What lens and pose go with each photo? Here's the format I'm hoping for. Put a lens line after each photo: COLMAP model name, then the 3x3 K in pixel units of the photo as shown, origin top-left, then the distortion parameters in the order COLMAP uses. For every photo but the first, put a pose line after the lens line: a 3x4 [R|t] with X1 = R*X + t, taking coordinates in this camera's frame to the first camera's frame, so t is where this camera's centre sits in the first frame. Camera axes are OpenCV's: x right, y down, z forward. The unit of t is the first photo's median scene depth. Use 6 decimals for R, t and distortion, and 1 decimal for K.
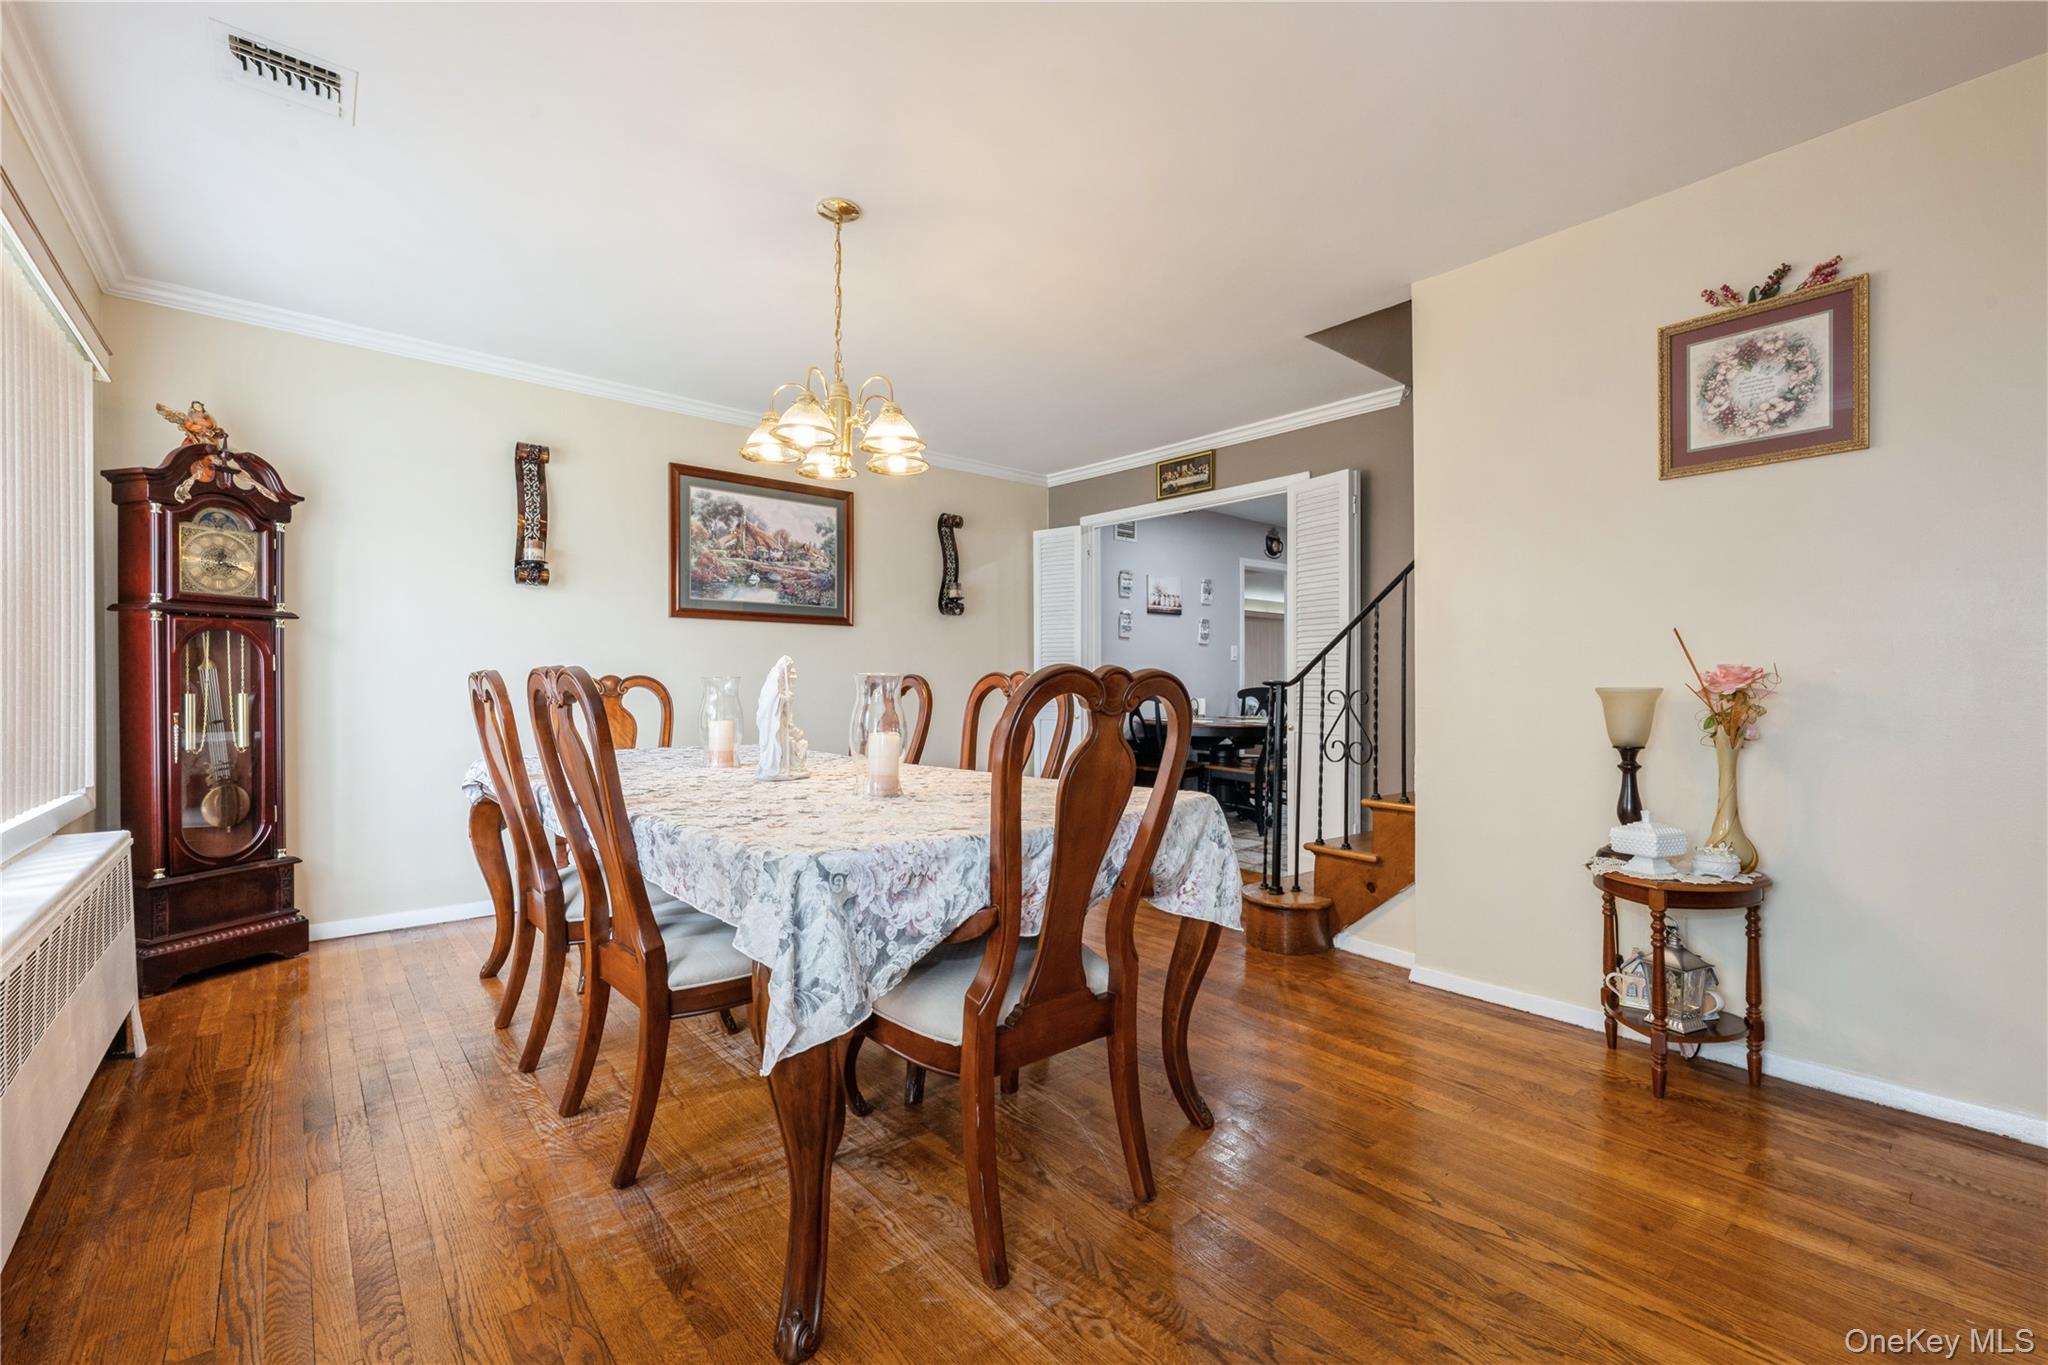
lens RADIAL K [[846.0, 0, 1022.5], [0, 846.0, 685.1], [0, 0, 1]] dist [-0.006603, 0.002448]
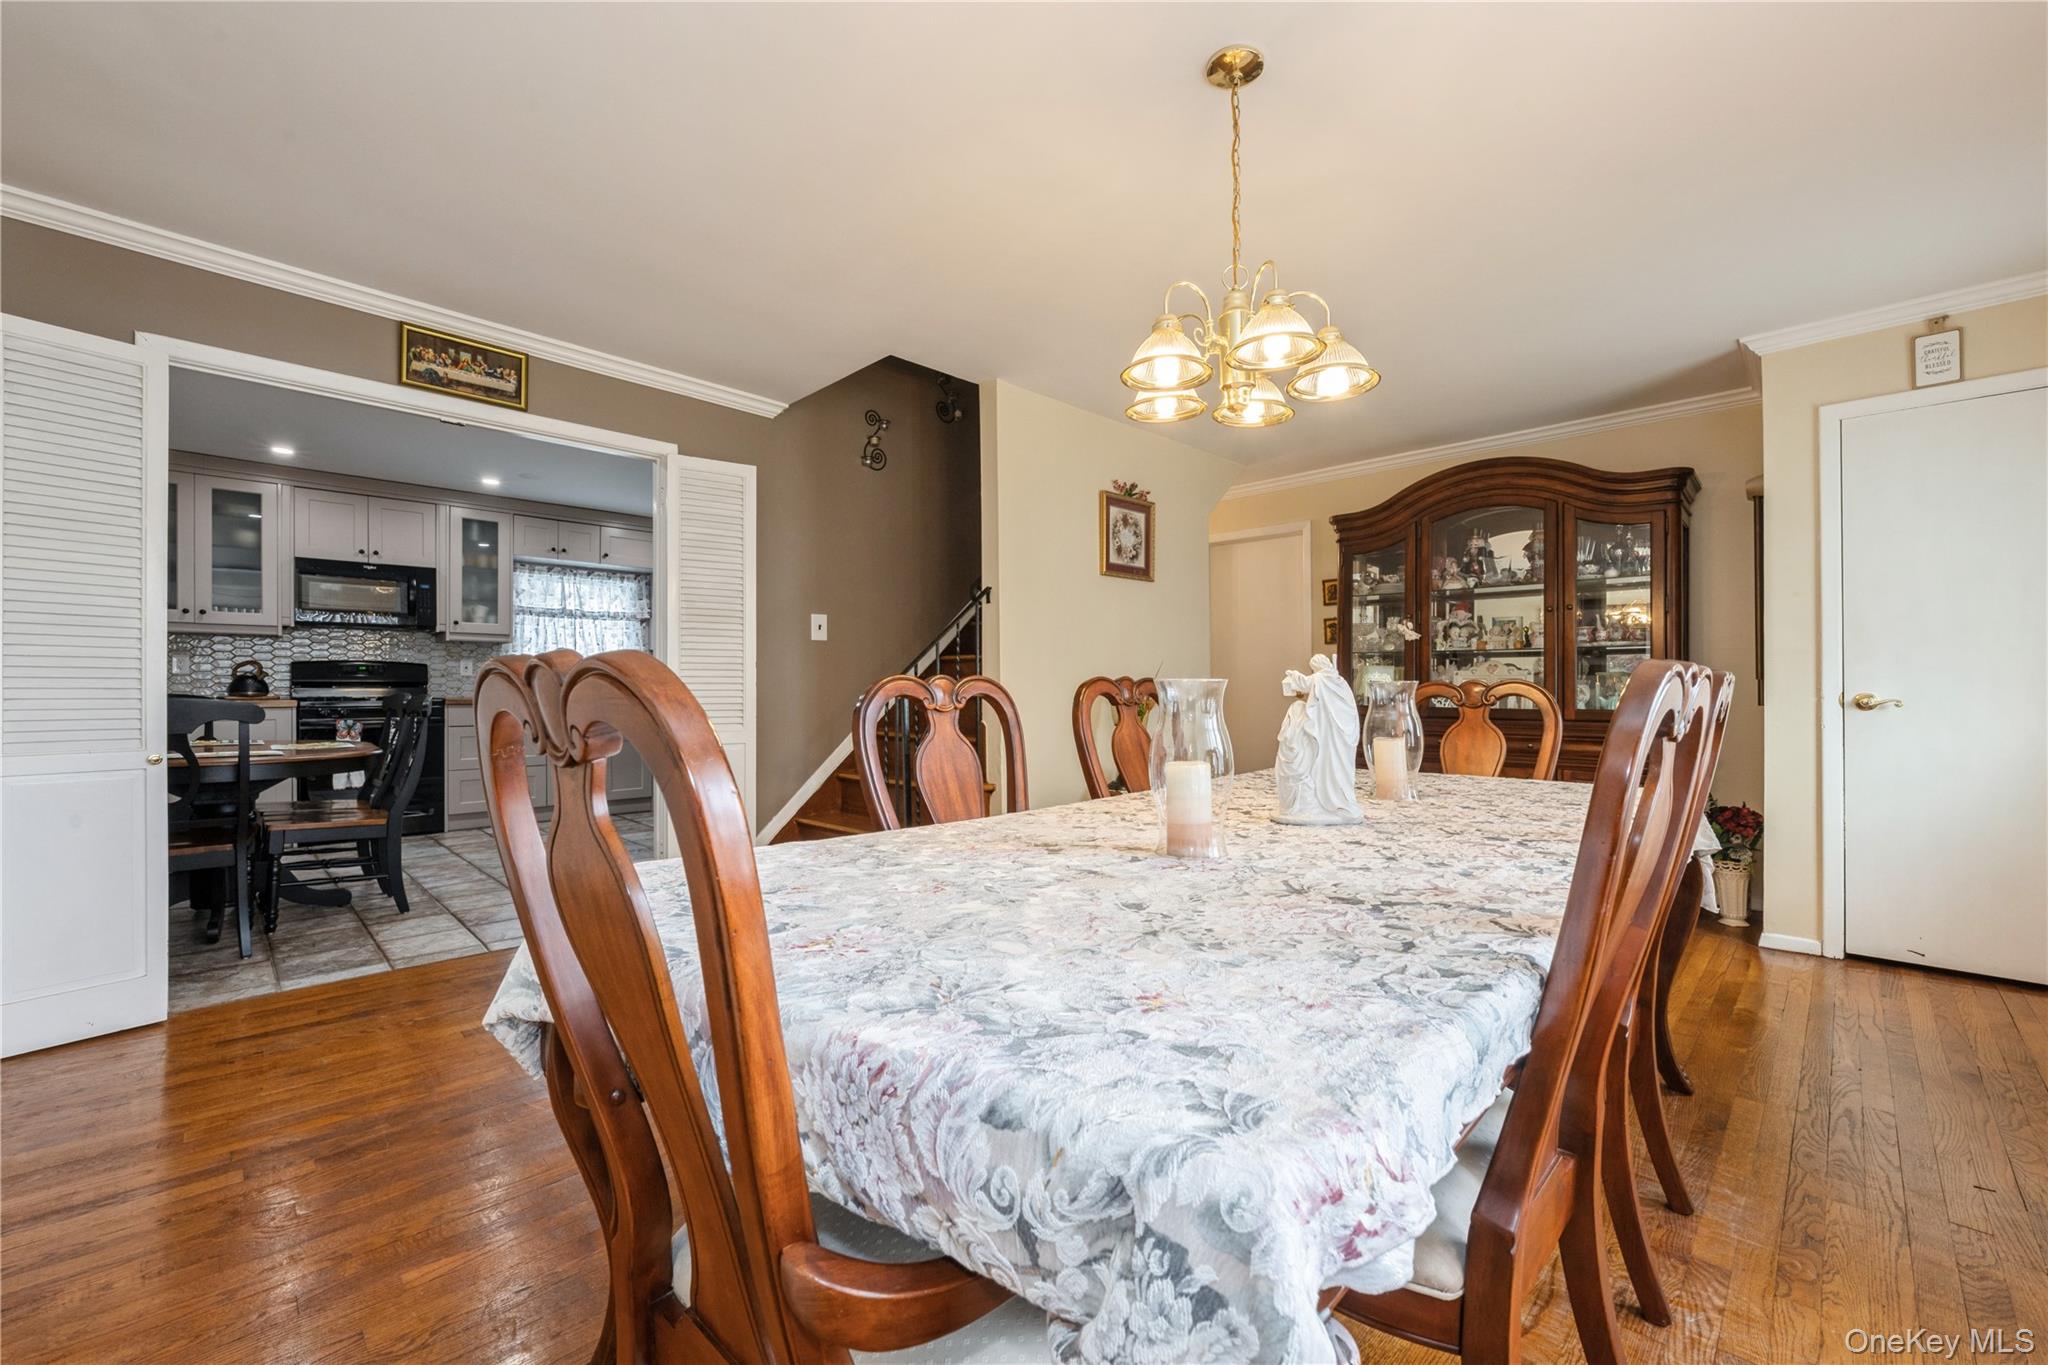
lens RADIAL K [[808.6, 0, 1022.2], [0, 808.6, 684.8], [0, 0, 1]] dist [-0.001737, -0.000261]
pose [[-0.057457, 0.004613, 0.998337, -0.488521], [0.000185, 0.999989, -0.004610, -0.000377], [-0.998348, -0.000080, -0.057458, 0.651042]]
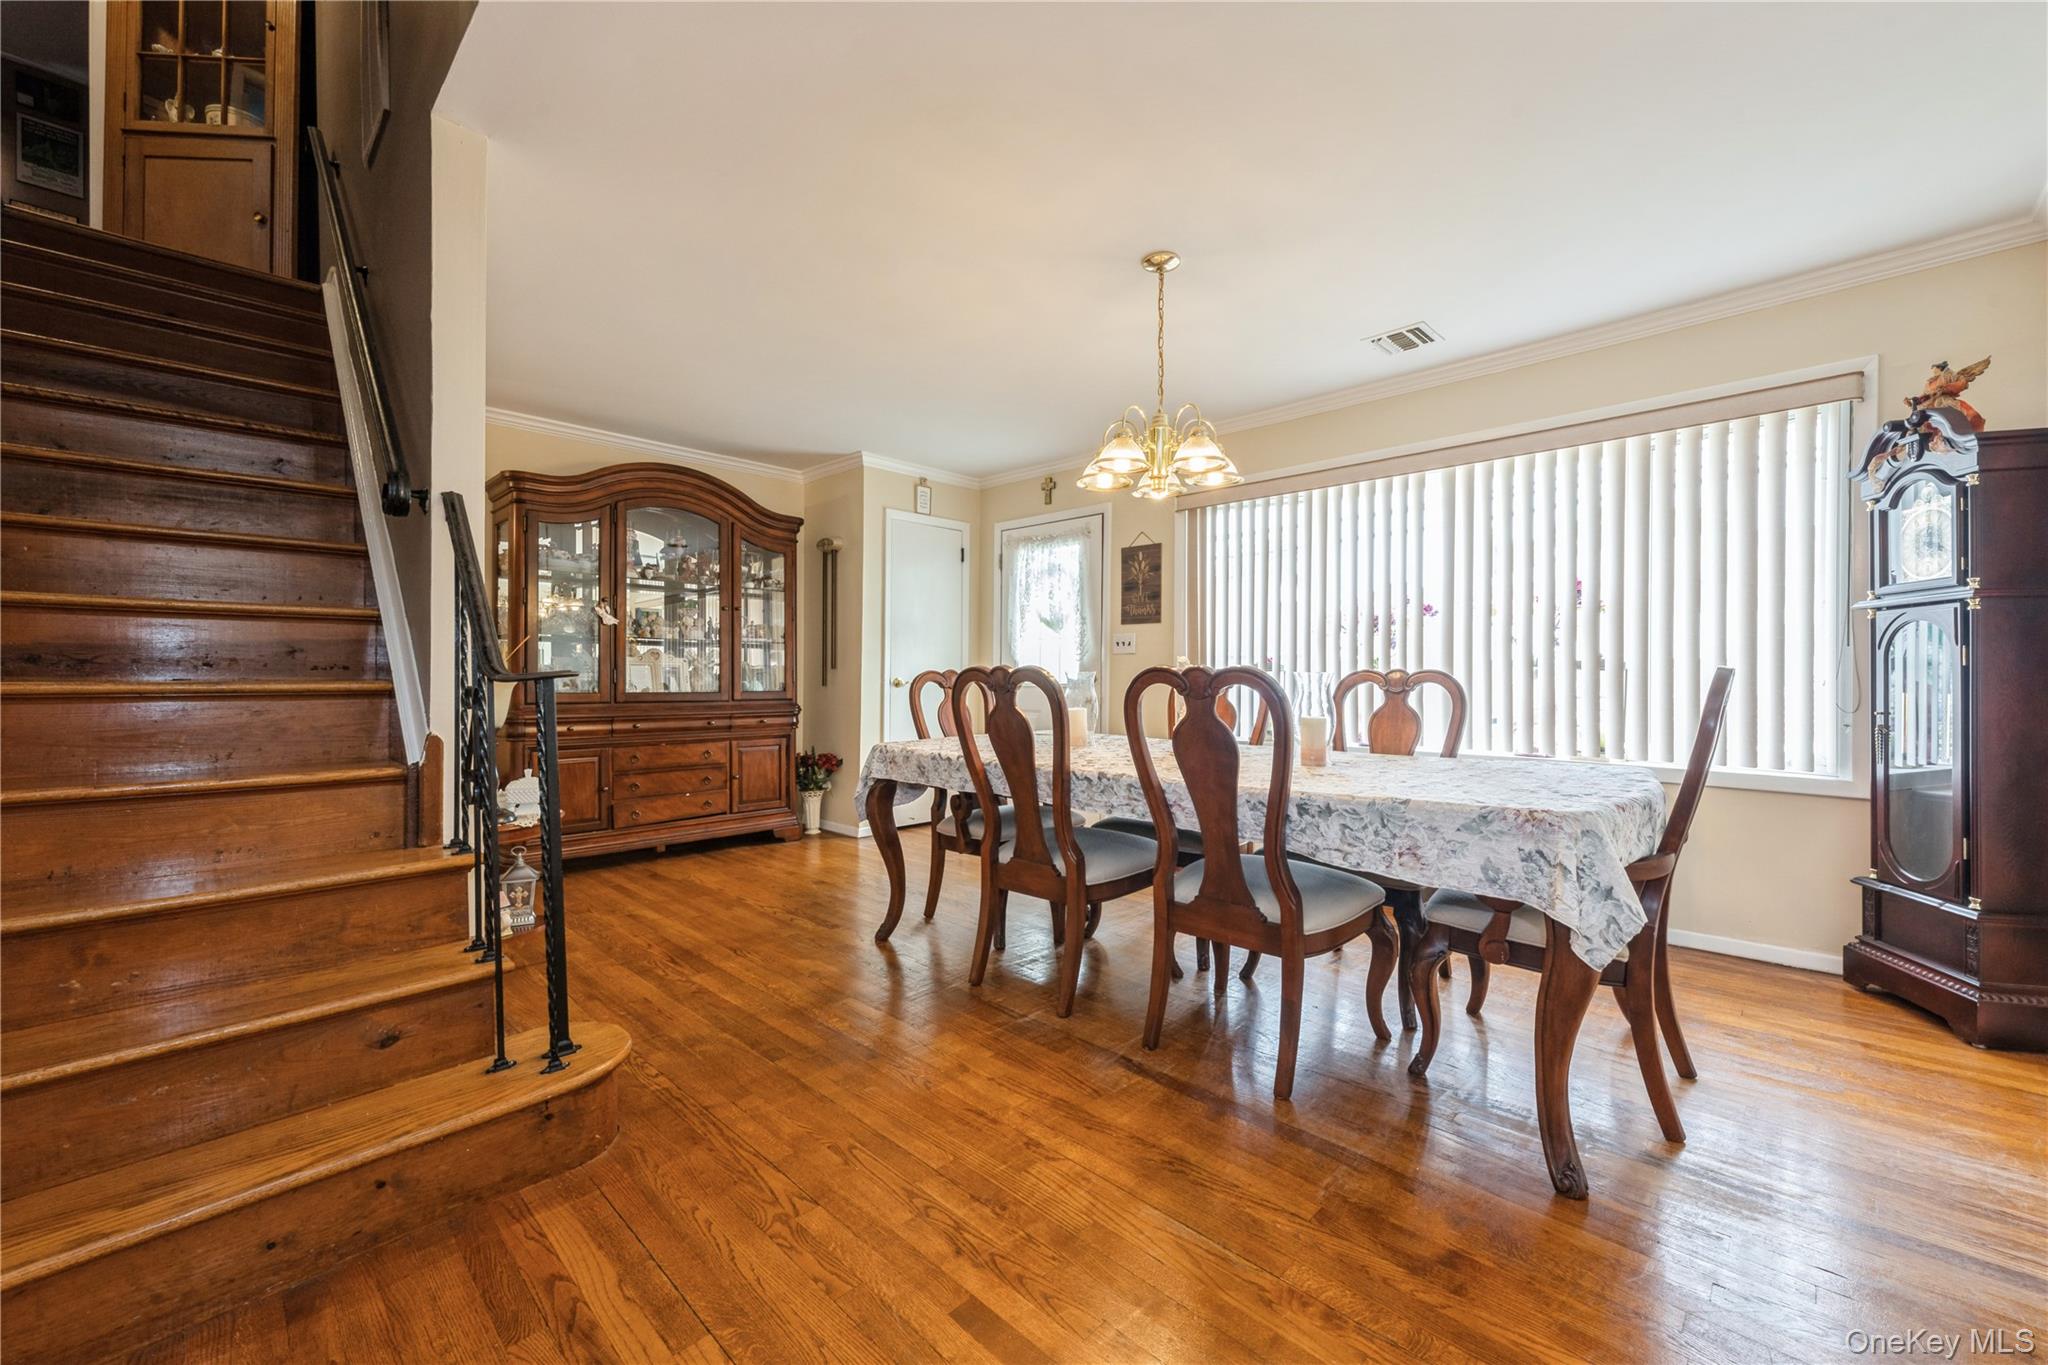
lens RADIAL K [[808.6, 0, 1023.7], [0, 808.6, 669.9], [0, 0, 1]] dist [-0.001737, -0.000261]
pose [[-0.997050, -0.001622, -0.076736, 0.118593], [-0.001706, 0.999998, 0.001030, -0.008760], [0.076734, 0.001158, -0.997051, 1.175739]]
